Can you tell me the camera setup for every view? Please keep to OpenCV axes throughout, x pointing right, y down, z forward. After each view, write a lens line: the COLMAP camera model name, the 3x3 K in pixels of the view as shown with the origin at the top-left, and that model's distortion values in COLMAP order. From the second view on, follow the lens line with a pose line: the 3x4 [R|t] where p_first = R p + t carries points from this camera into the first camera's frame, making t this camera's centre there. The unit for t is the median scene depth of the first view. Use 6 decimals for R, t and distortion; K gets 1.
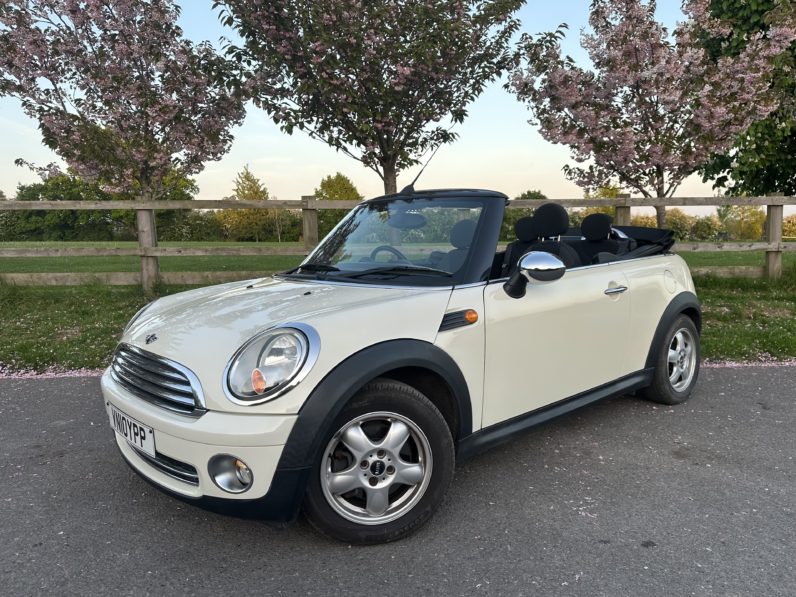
lens RADIAL K [[580.3, 0, 411.9], [0, 580.3, 301.8], [0, 0, 1]] dist [0.065392, -0.083231]
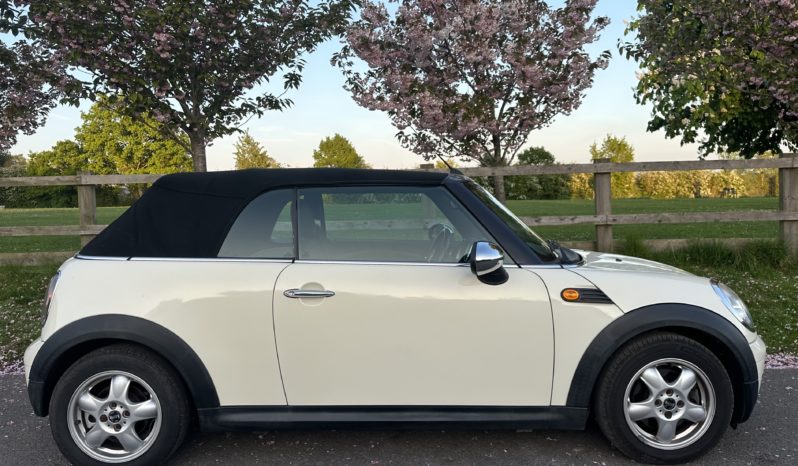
lens RADIAL K [[588.0, 0, 387.1], [0, 588.0, 226.8], [0, 0, 1]] dist [0.090396, -0.116454]
pose [[0.997289, -0.011698, -0.072646, 0.318075], [0.007452, 0.998263, -0.058446, -0.030002], [0.073203, 0.057746, 0.995644, 0.081780]]
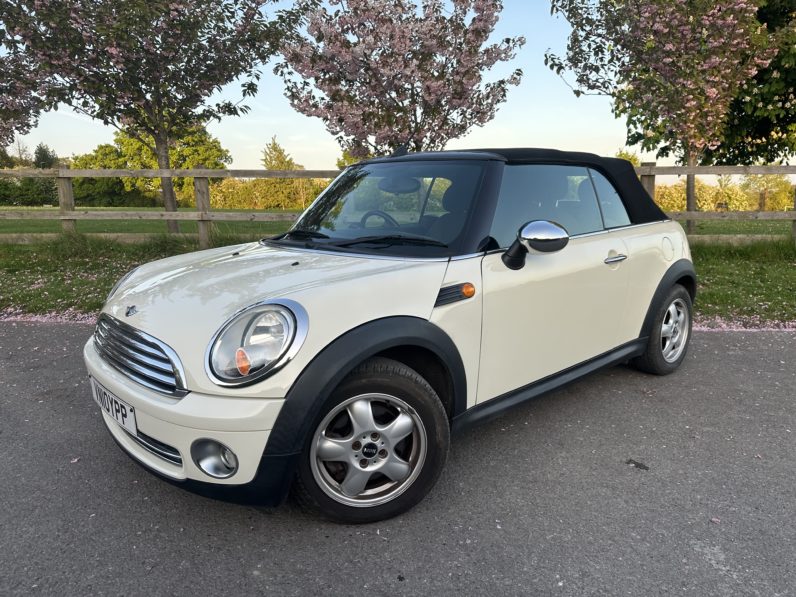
lens RADIAL K [[555.4, 0, 400.3], [0, 555.4, 301.5], [0, 0, 1]] dist [0.047513, -0.050307]
pose [[0.995103, 0.023300, -0.096054, 0.491544], [-0.017518, 0.998008, 0.060604, -0.000435], [0.097275, -0.058625, 0.993529, -0.011171]]
